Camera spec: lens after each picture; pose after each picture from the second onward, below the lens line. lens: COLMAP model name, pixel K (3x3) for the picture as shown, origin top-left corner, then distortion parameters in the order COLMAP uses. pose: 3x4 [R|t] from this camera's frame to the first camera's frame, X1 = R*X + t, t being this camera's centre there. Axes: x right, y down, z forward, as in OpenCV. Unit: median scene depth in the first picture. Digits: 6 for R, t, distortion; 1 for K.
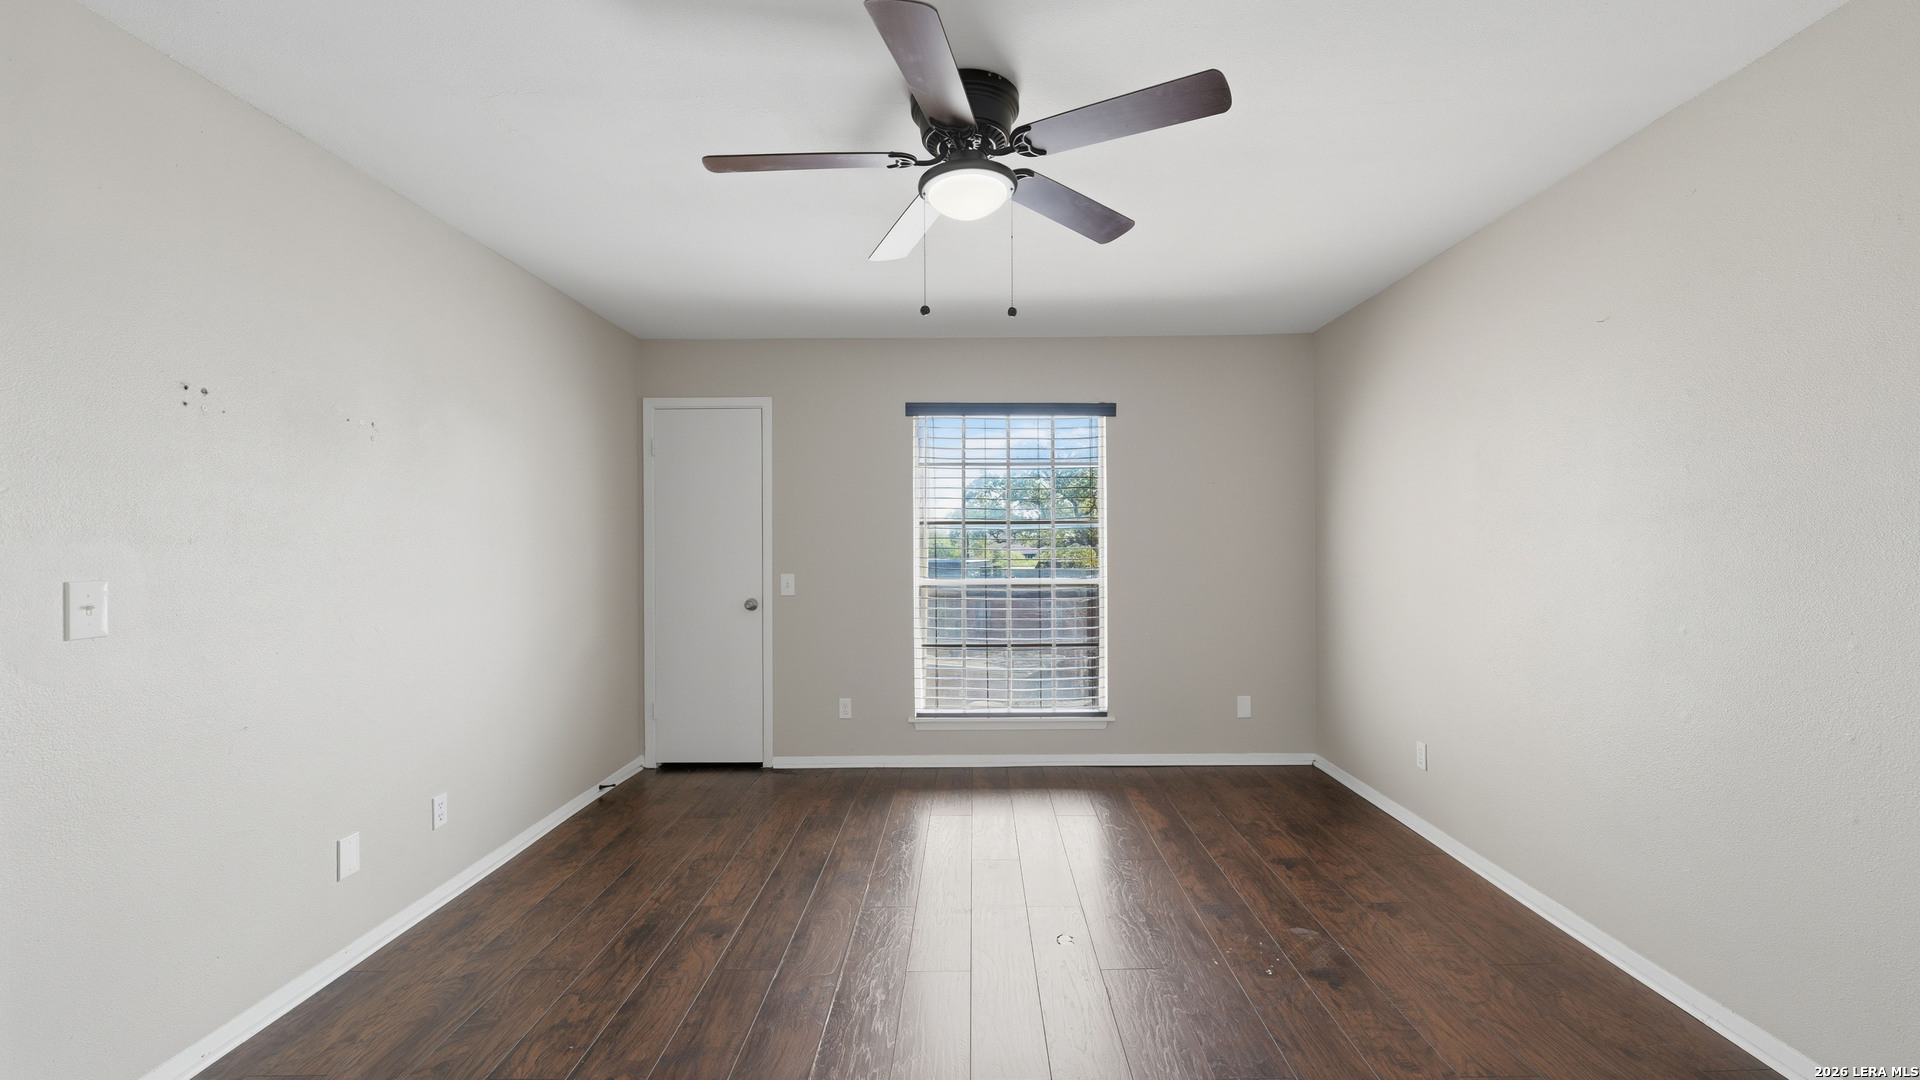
lens RADIAL K [[777.1, 0, 965.7], [0, 777.1, 536.0], [0, 0, 1]] dist [-0.003543, 0.001469]
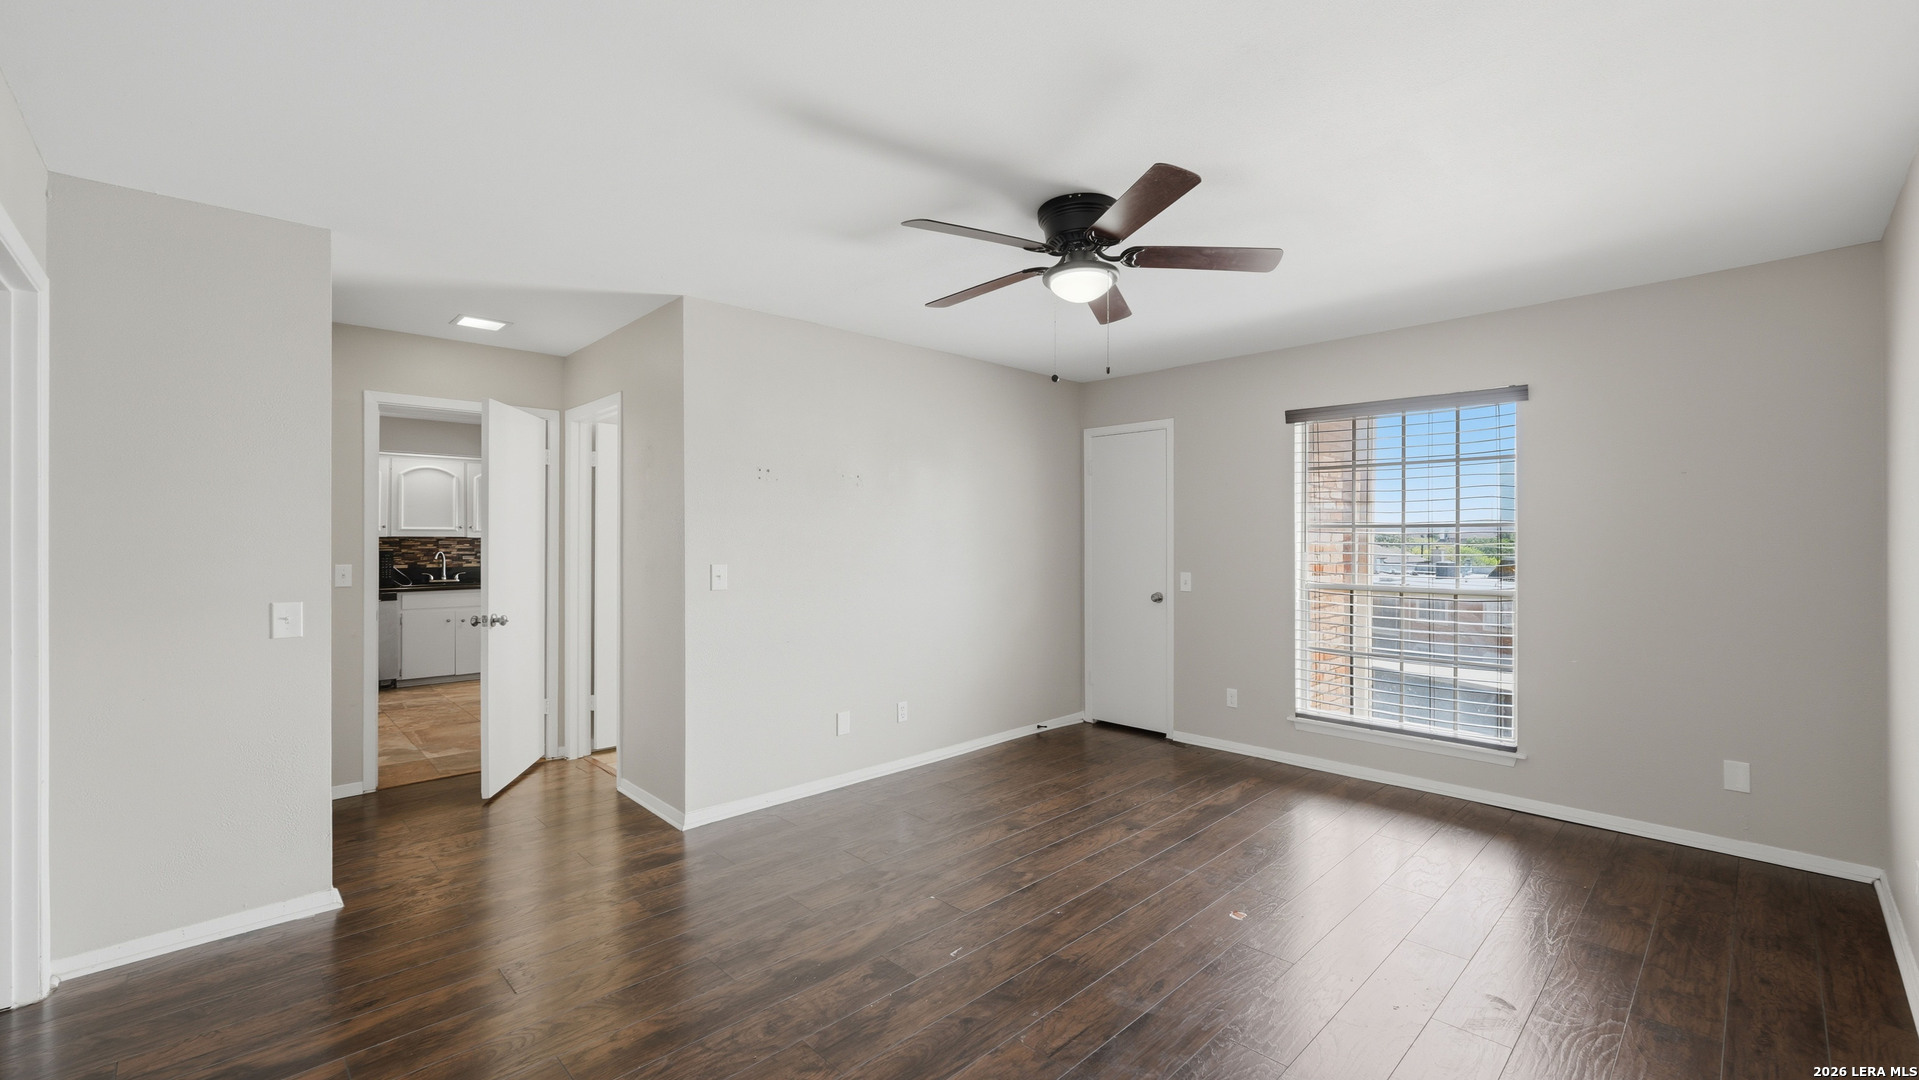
lens RADIAL K [[776.7, 0, 988.4], [0, 776.7, 536.5], [0, 0, 1]] dist [-0.003543, 0.001469]
pose [[0.716069, 0.004087, -0.698018, 0.362136], [0.002227, 0.999964, 0.008139, -0.013997], [0.698026, -0.007383, 0.716034, -0.016351]]
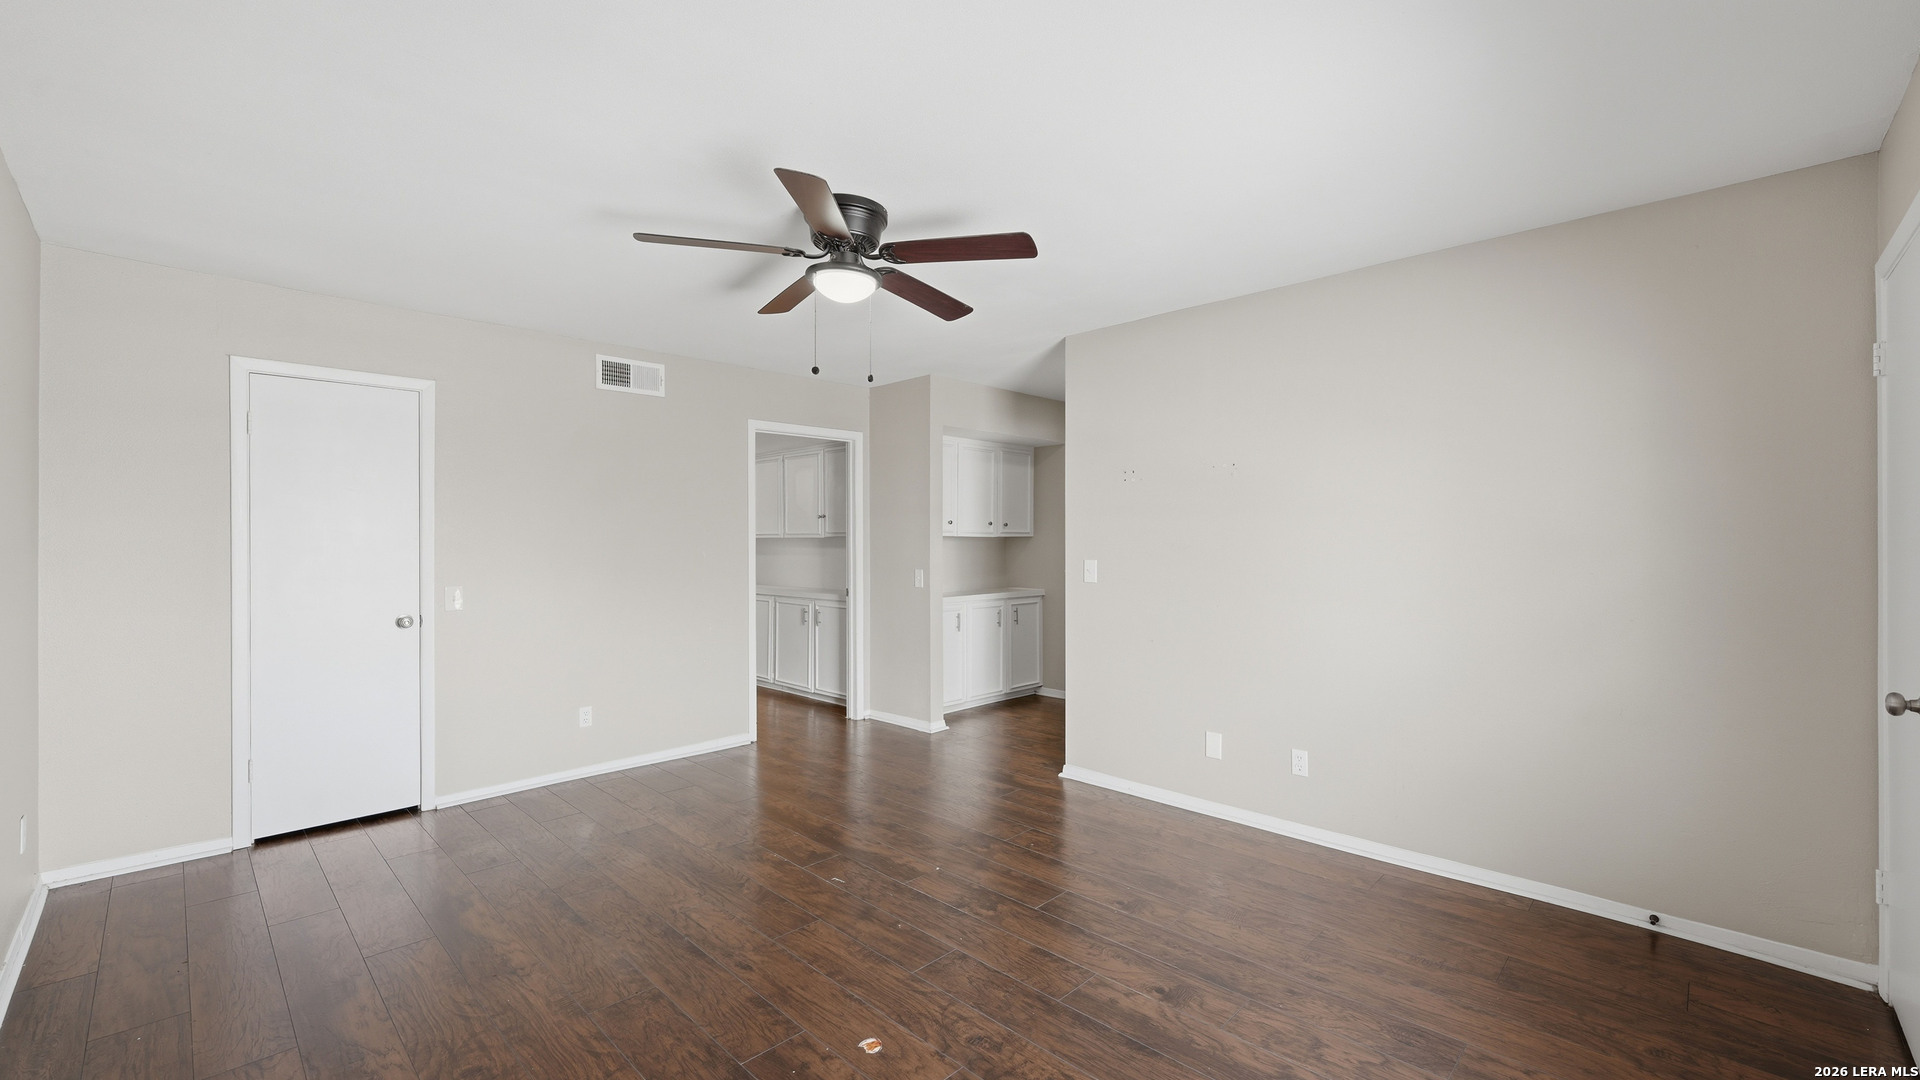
lens RADIAL K [[777.1, 0, 966.7], [0, 777.1, 537.3], [0, 0, 1]] dist [-0.003543, 0.001469]
pose [[-0.692374, 0.006045, -0.721513, 0.363966], [0.014165, 0.999886, -0.005216, -0.002783], [0.721399, -0.013832, -0.692381, 0.932790]]
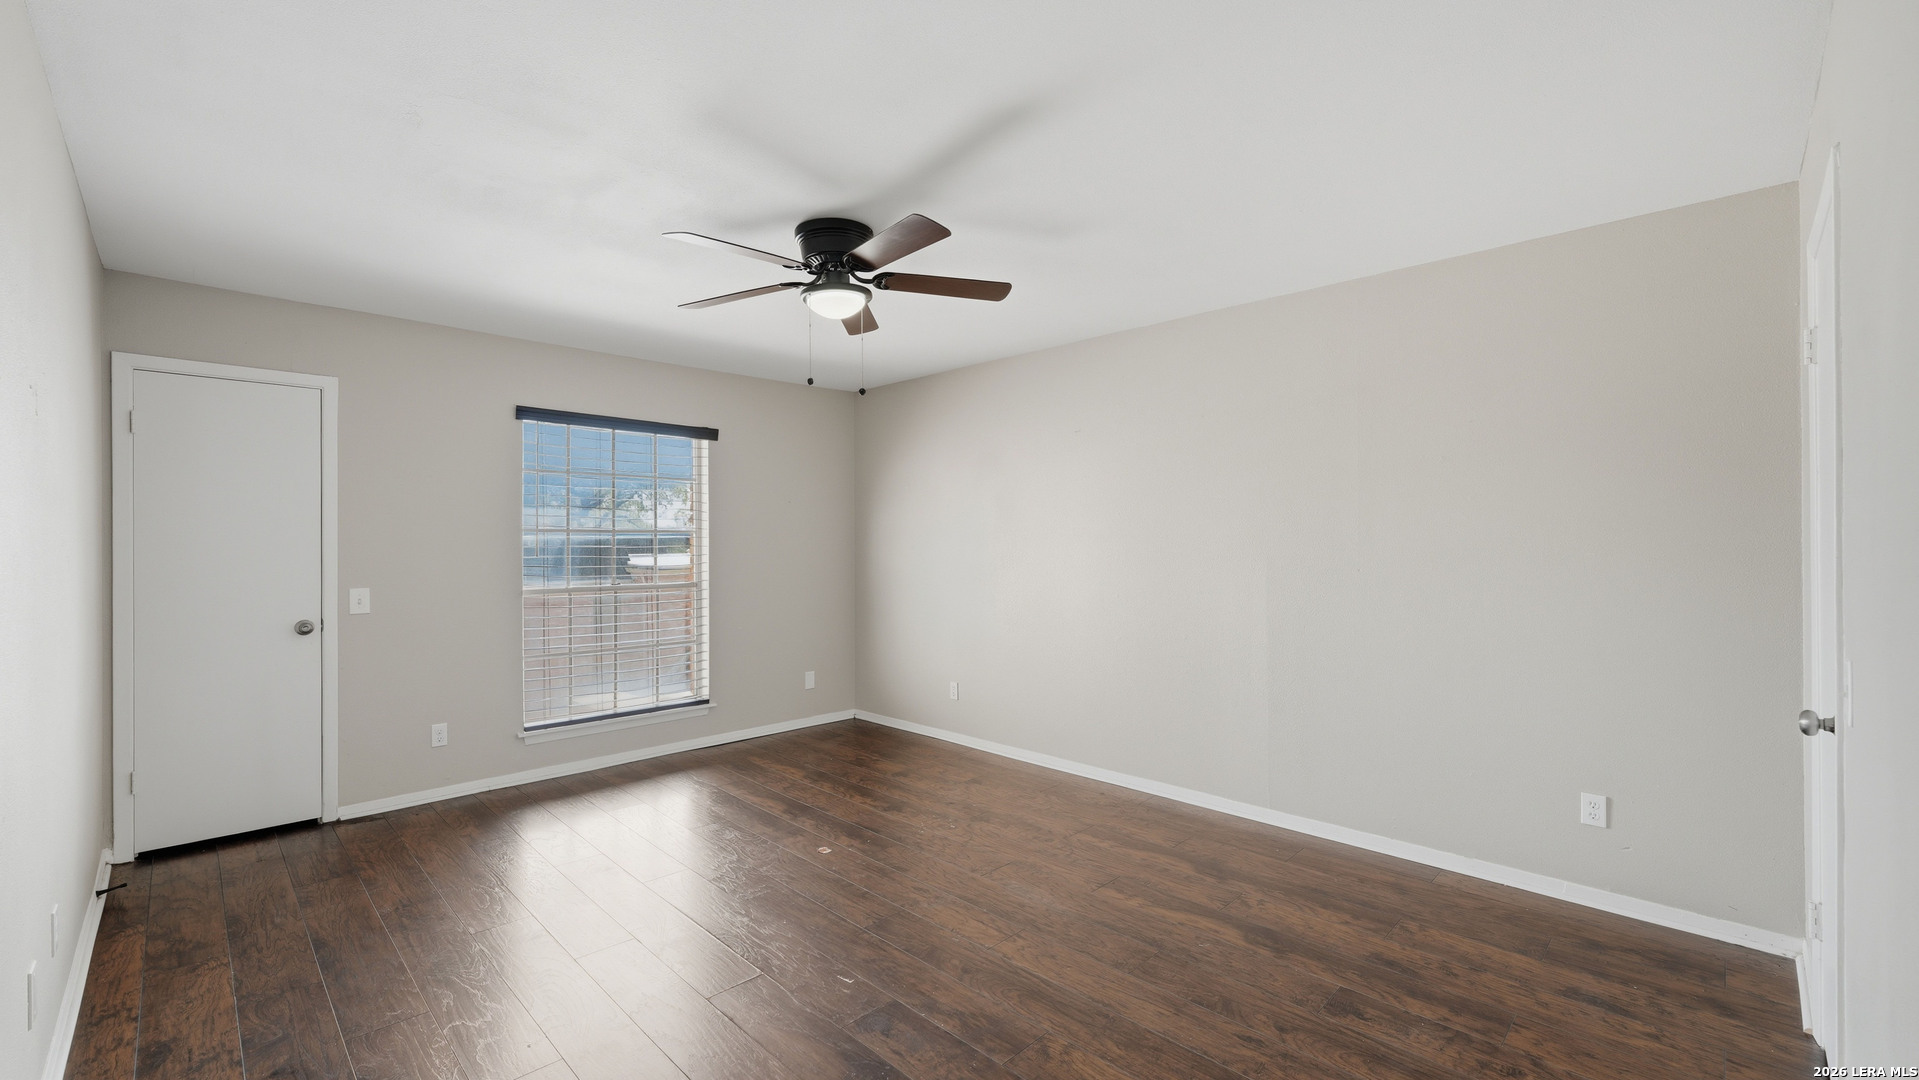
lens RADIAL K [[776.7, 0, 944.5], [0, 776.7, 539.8], [0, 0, 1]] dist [-0.003543, 0.001469]
pose [[0.715472, 0.005894, 0.698617, -0.369203], [-0.006133, 0.999979, -0.002156, -0.006906], [-0.698615, -0.002742, 0.715493, -0.055905]]
